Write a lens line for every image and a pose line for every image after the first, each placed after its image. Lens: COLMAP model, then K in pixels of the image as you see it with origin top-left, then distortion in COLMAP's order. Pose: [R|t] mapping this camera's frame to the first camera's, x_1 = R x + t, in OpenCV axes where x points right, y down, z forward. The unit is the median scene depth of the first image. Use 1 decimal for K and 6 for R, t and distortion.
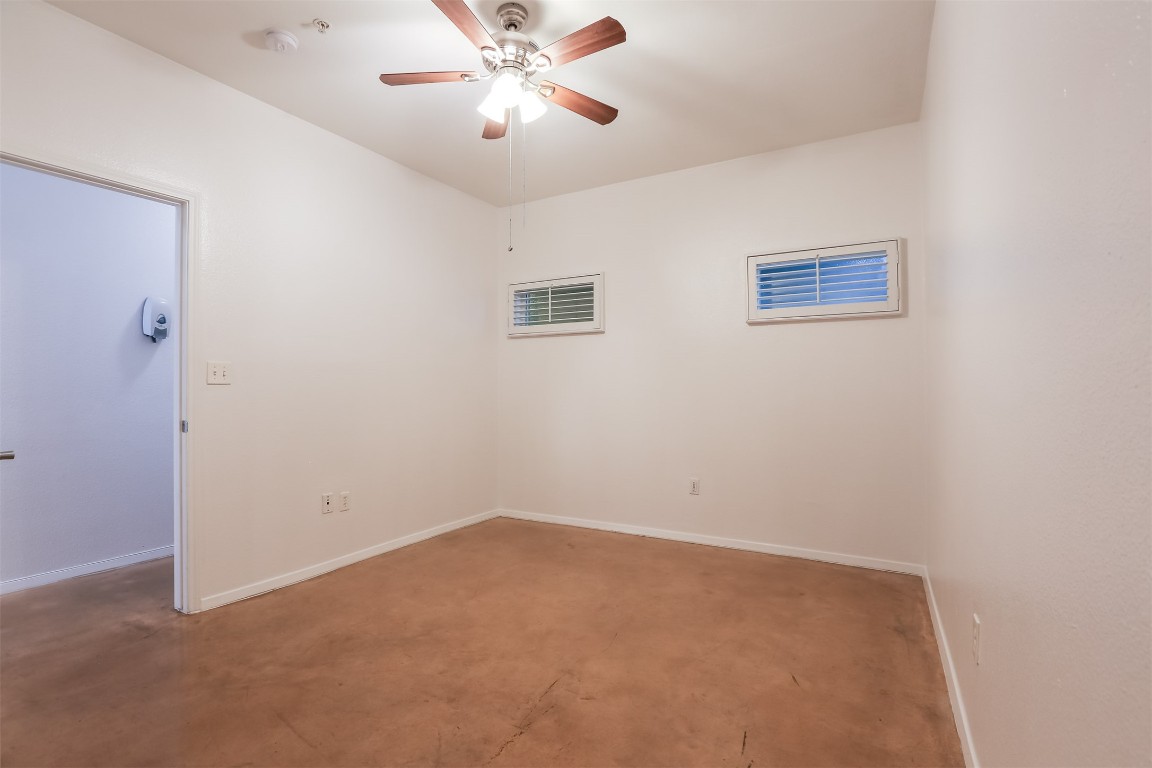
lens RADIAL K [[523.7, 0, 576.0], [0, 523.7, 384.0], [0, 0, 1]] dist [-0.071254, 0.017503]
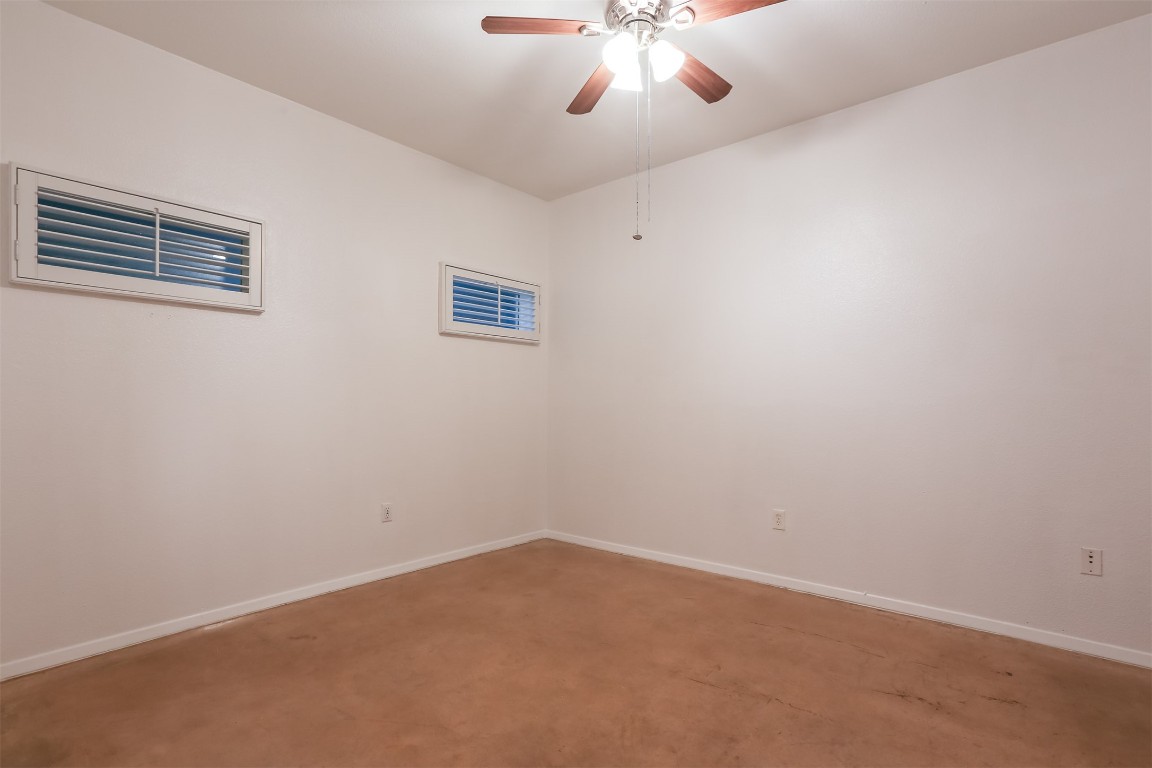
lens RADIAL K [[541.5, 0, 579.7], [0, 541.5, 402.3], [0, 0, 1]] dist [-0.050655, 0.021002]
pose [[0.185324, -0.003524, 0.982671, -0.638434], [-0.020900, 0.999753, 0.007527, 0.001284], [-0.982455, -0.021933, 0.185205, 0.566557]]
